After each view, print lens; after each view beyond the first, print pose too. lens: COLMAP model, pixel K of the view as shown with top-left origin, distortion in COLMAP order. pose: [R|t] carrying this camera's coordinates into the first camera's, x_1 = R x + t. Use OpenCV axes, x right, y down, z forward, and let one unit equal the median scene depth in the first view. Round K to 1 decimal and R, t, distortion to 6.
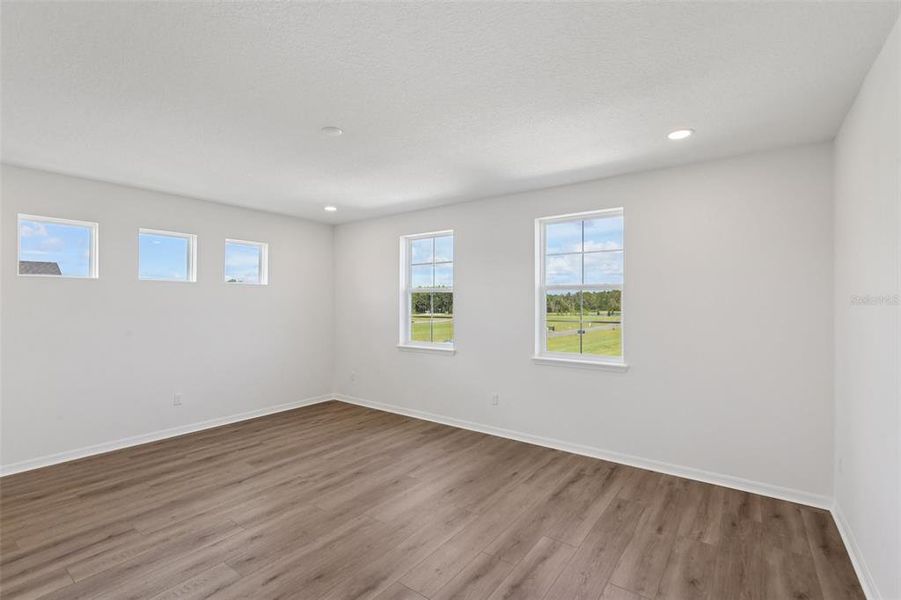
lens RADIAL K [[411.6, 0, 446.7], [0, 411.6, 296.2], [0, 0, 1]] dist [-0.010207, 0.003608]
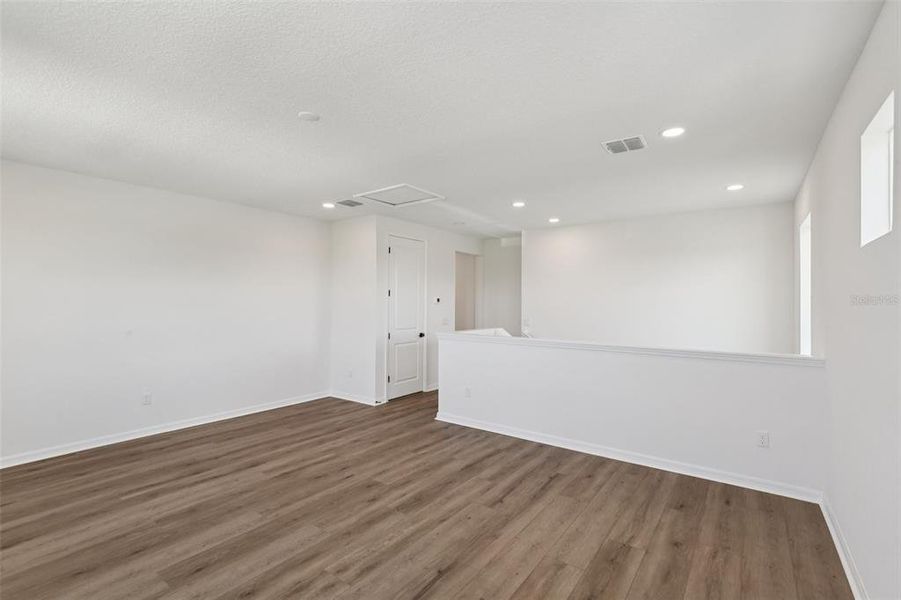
lens RADIAL K [[411.6, 0, 445.5], [0, 411.6, 298.6], [0, 0, 1]] dist [-0.010207, 0.003608]
pose [[-0.999979, -0.004251, 0.004981, -0.454963], [-0.004371, 0.999695, -0.024312, 0.033660], [-0.004876, -0.024333, -0.999692, 1.464267]]
